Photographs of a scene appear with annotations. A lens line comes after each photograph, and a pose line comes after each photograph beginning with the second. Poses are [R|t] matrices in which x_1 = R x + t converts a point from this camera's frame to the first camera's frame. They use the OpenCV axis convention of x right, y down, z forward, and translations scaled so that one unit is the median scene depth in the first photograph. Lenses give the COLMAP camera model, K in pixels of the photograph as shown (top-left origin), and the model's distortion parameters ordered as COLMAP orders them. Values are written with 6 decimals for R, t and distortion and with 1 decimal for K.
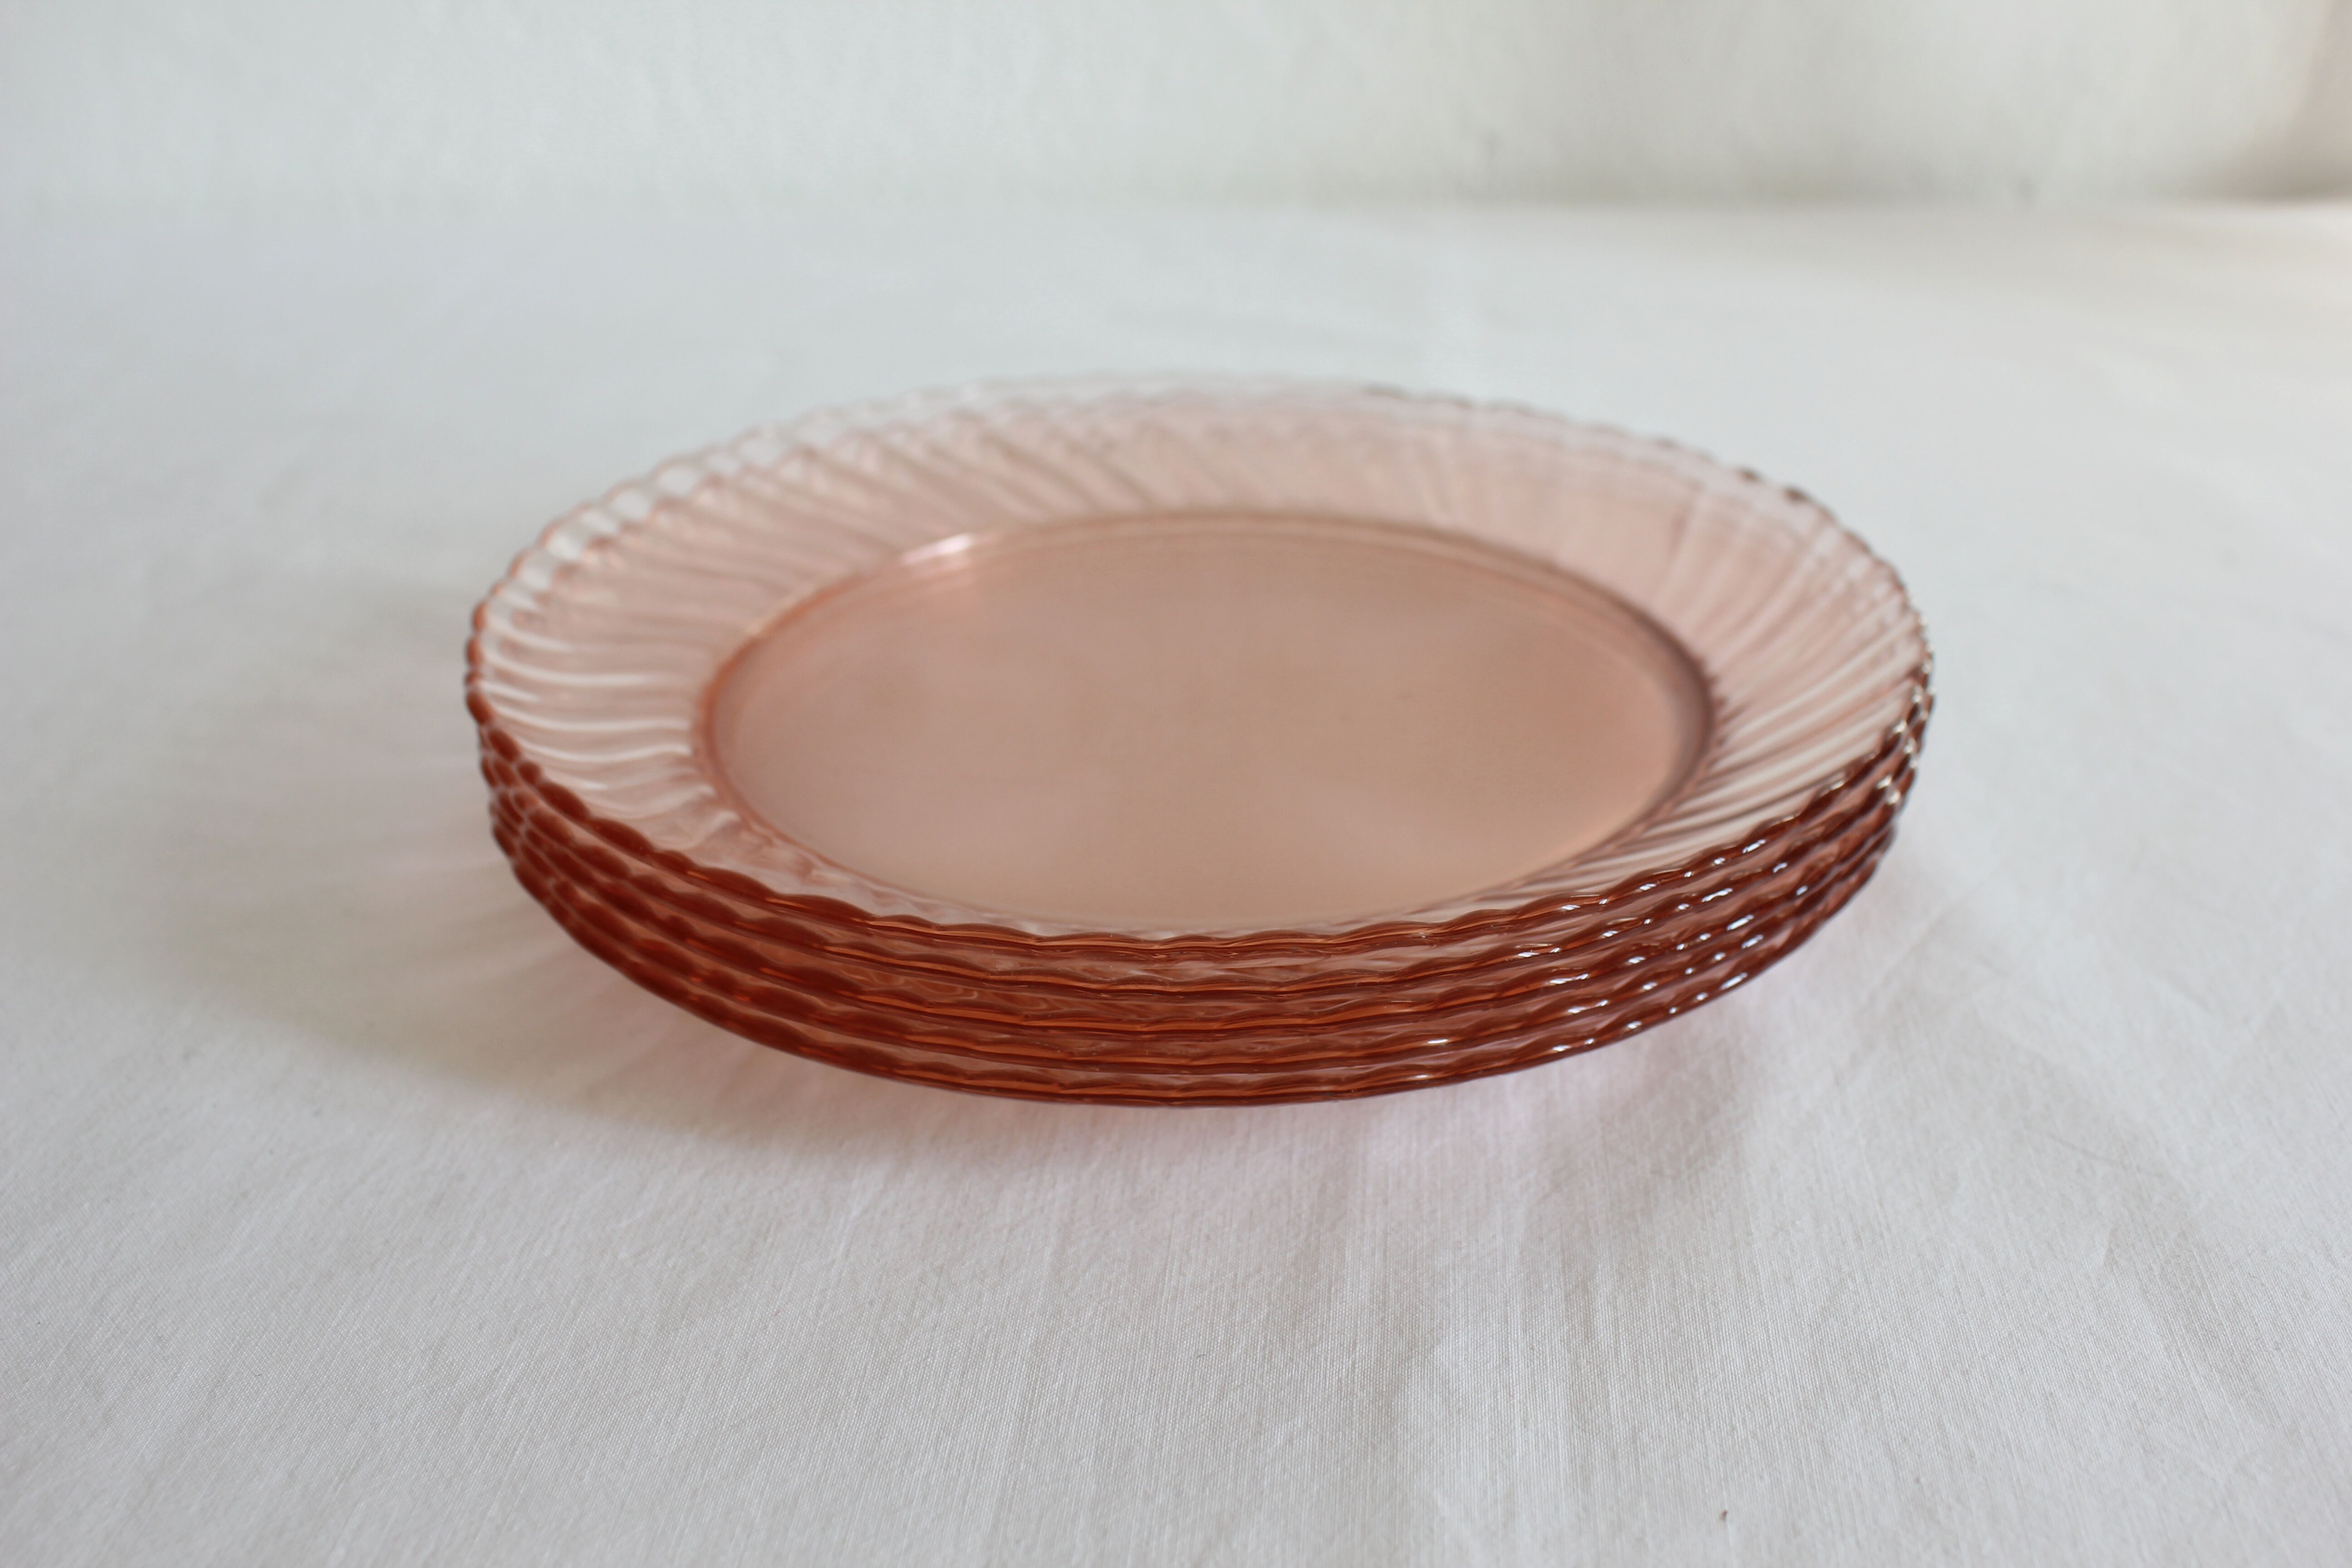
lens RADIAL K [[2408.0, 0, 1176.0], [0, 2408.0, 784.0], [0, 0, 1]] dist [-0.125286, 0.130470]
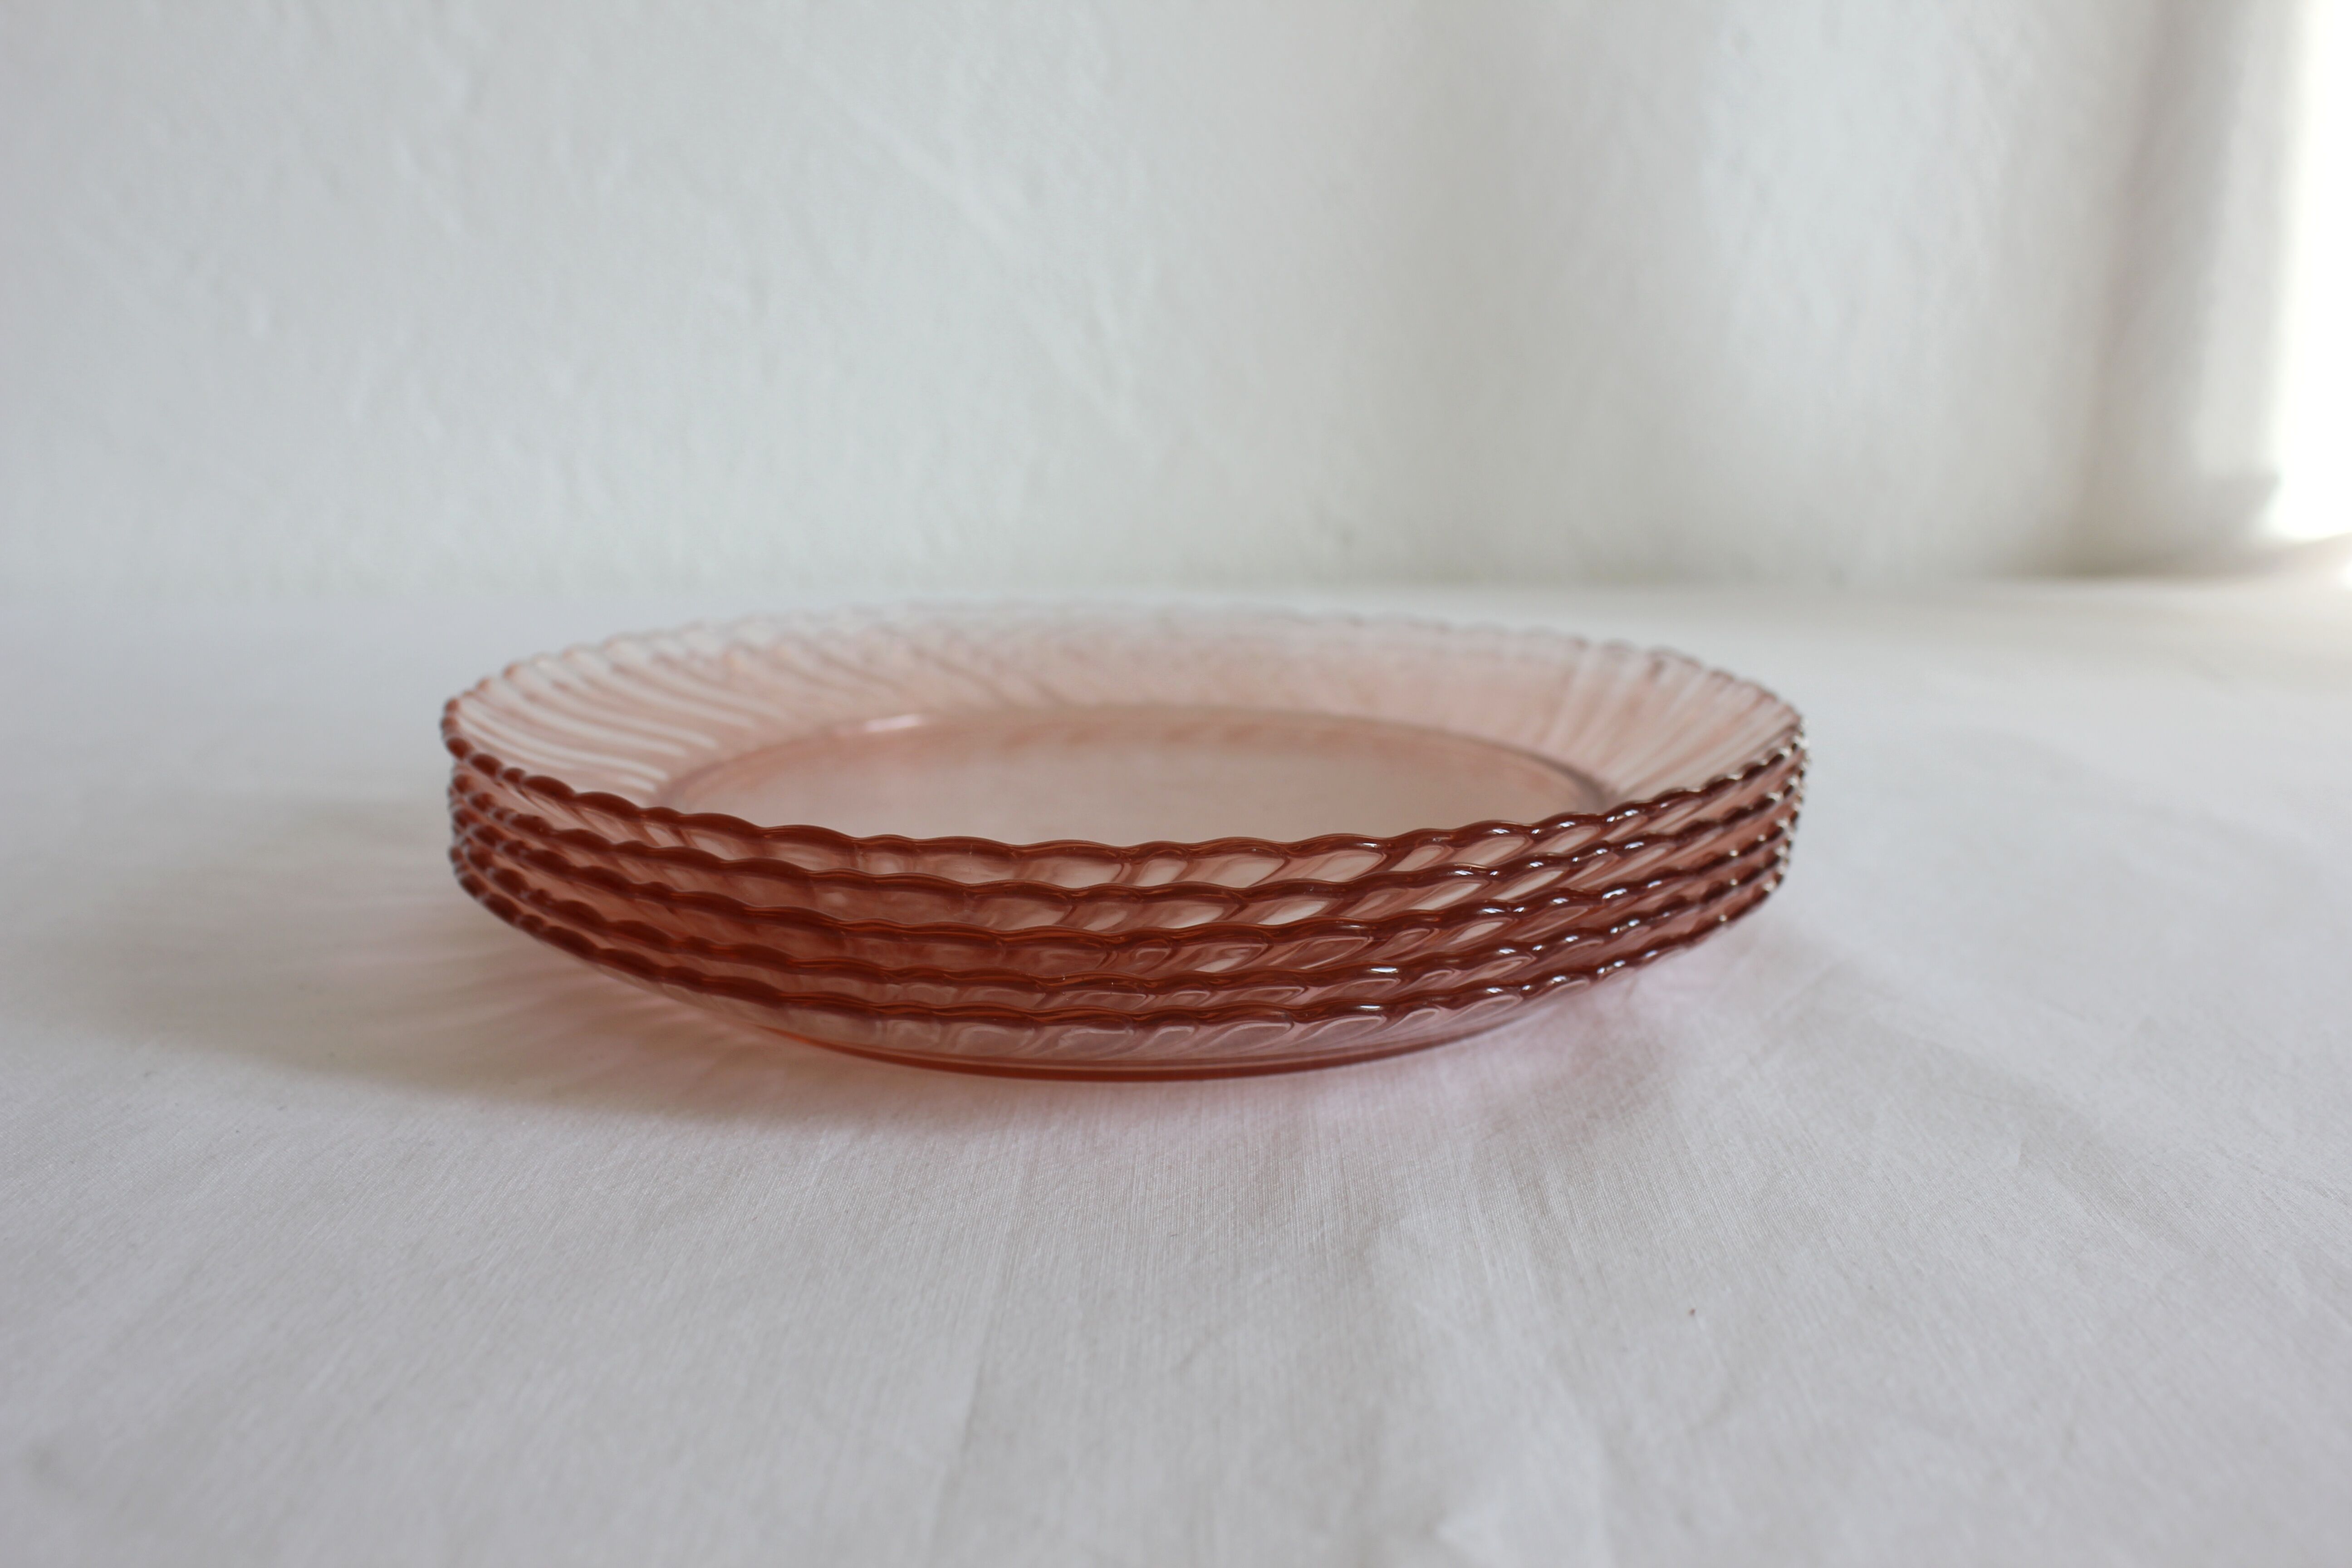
lens RADIAL K [[2408.0, 0, 1176.0], [0, 2408.0, 784.0], [0, 0, 1]] dist [-0.125286, 0.130470]
pose [[0.997510, -0.000326, 0.070530, -0.057871], [0.017665, 0.969274, -0.245348, 0.286710], [-0.068283, 0.245983, 0.966866, -0.042728]]
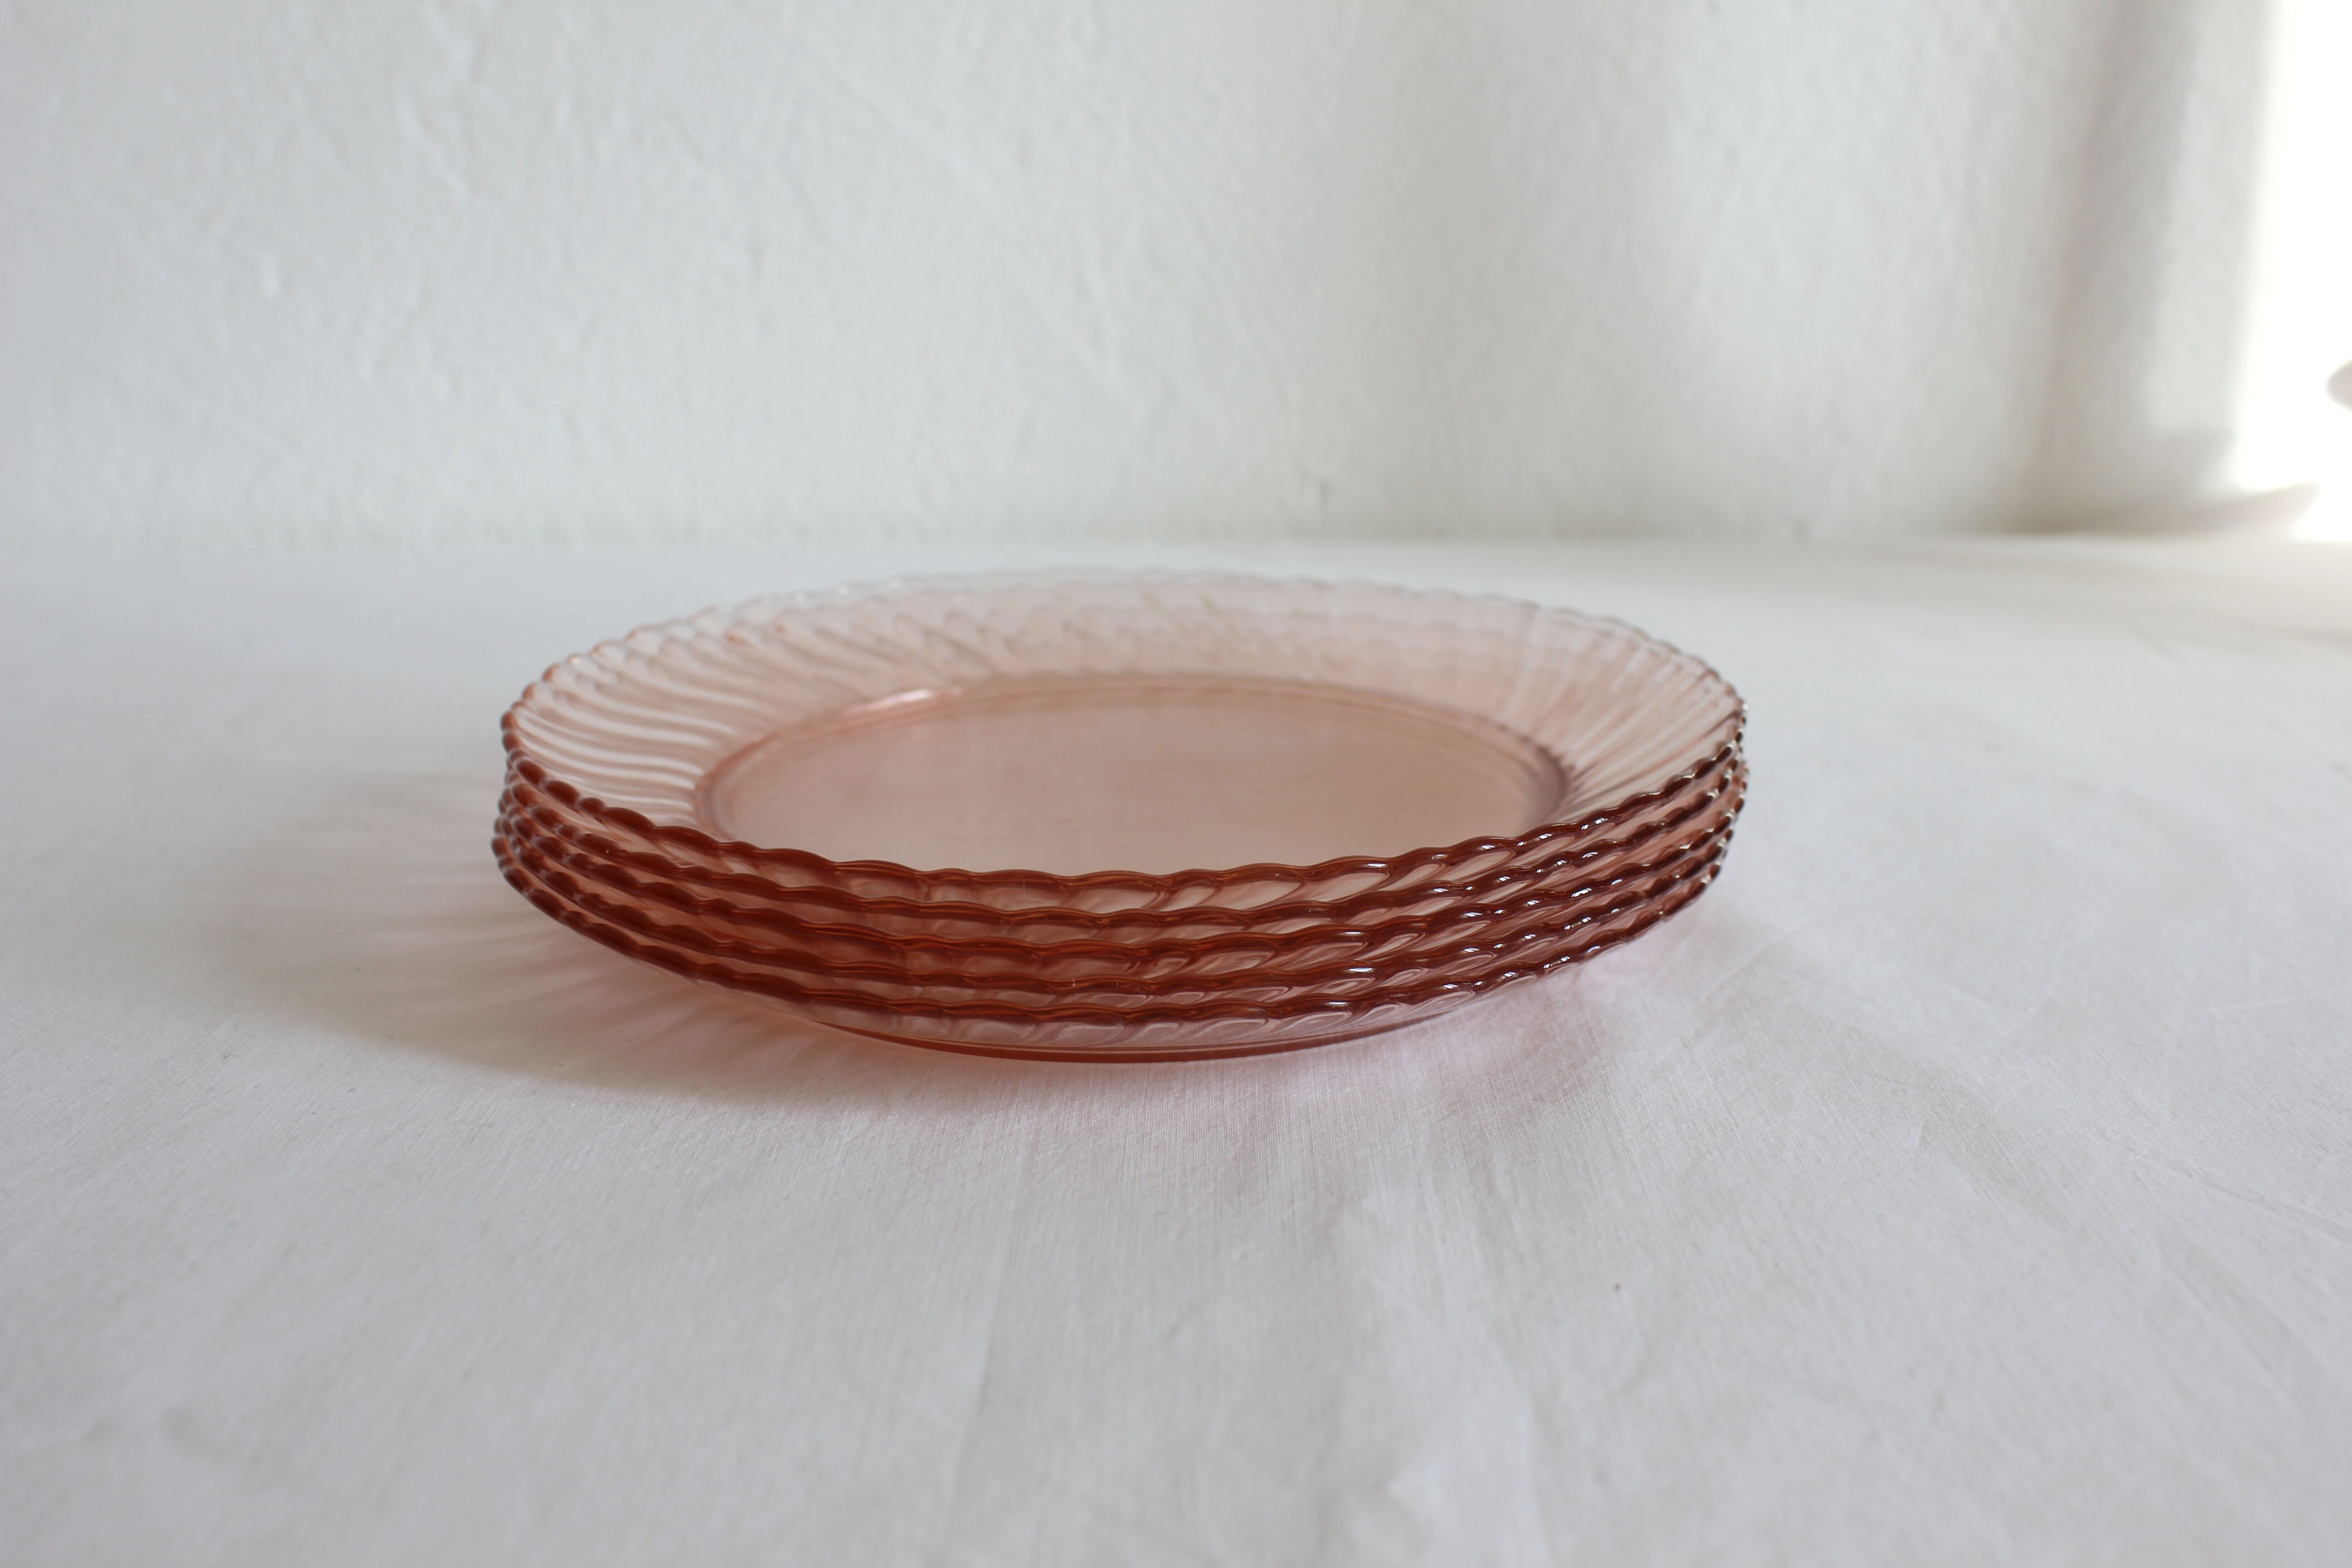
lens RADIAL K [[2408.0, 0, 1176.0], [0, 2408.0, 784.0], [0, 0, 1]] dist [-0.125286, 0.130470]
pose [[0.997000, -0.002346, 0.077366, -0.067539], [0.018196, 0.978632, -0.204812, 0.258118], [-0.075232, 0.205605, 0.975739, -0.165417]]
